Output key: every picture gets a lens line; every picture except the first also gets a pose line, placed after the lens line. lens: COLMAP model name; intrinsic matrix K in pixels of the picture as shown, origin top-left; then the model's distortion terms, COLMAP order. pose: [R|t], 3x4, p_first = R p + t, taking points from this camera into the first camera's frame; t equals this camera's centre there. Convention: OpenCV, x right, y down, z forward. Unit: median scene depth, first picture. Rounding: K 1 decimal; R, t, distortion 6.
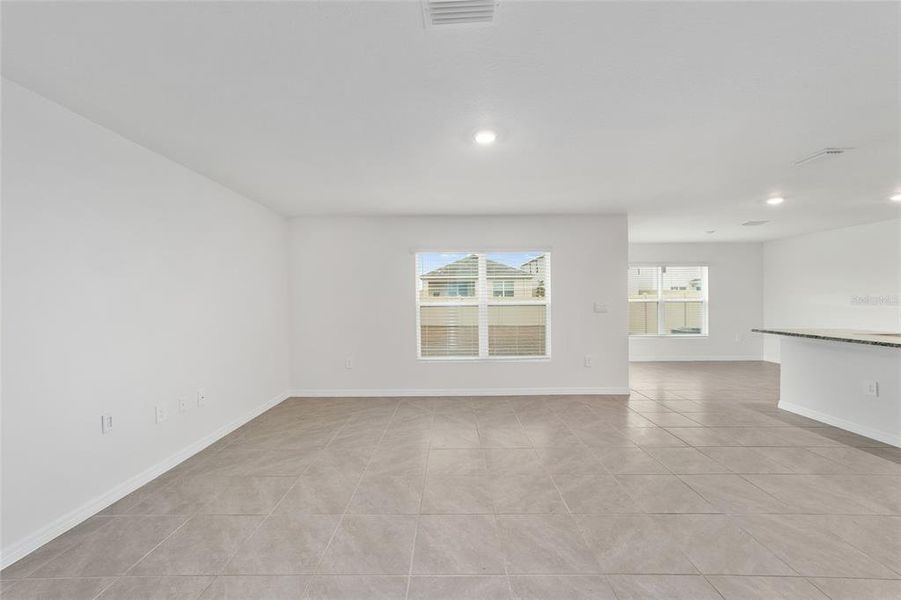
lens RADIAL K [[343.2, 0, 445.8], [0, 343.2, 298.5], [0, 0, 1]] dist [-0.020558, 0.010176]
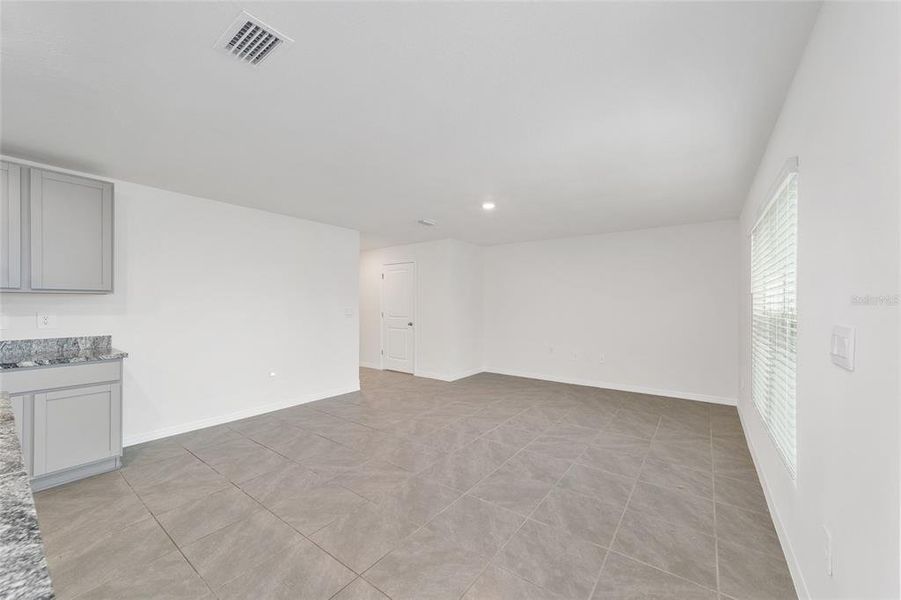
lens RADIAL K [[343.2, 0, 445.8], [0, 343.2, 298.5], [0, 0, 1]] dist [-0.020558, 0.010176]
pose [[-0.585423, -0.005324, -0.810711, 1.070585], [0.002162, 0.999965, -0.008129, -0.007402], [0.810725, -0.006512, -0.585391, 1.231750]]
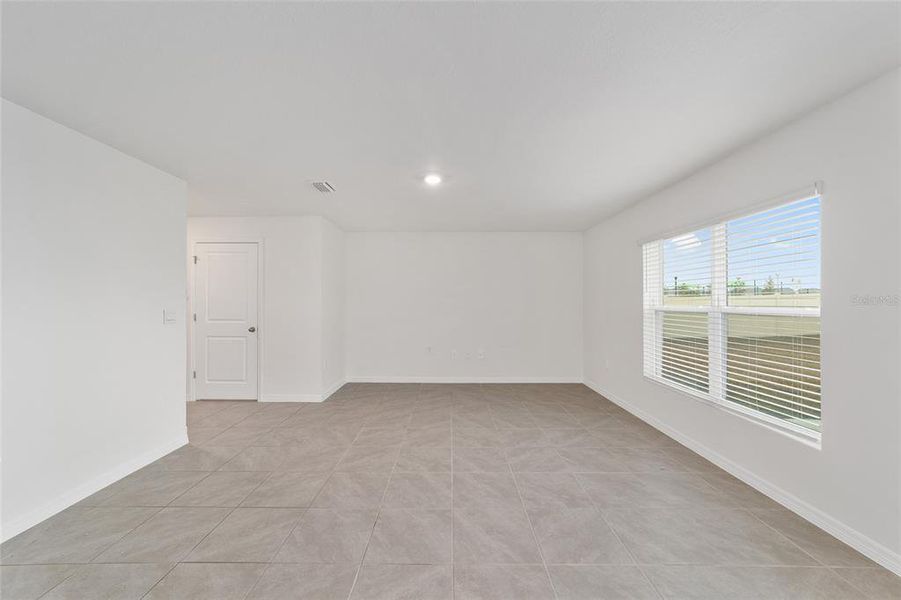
lens RADIAL K [[343.2, 0, 445.8], [0, 343.2, 298.5], [0, 0, 1]] dist [-0.020558, 0.010176]
pose [[0.005730, 0.001797, -0.999982, 0.980214], [-0.001476, 0.999997, 0.001788, -0.006964], [0.999982, 0.001466, 0.005733, 0.715508]]
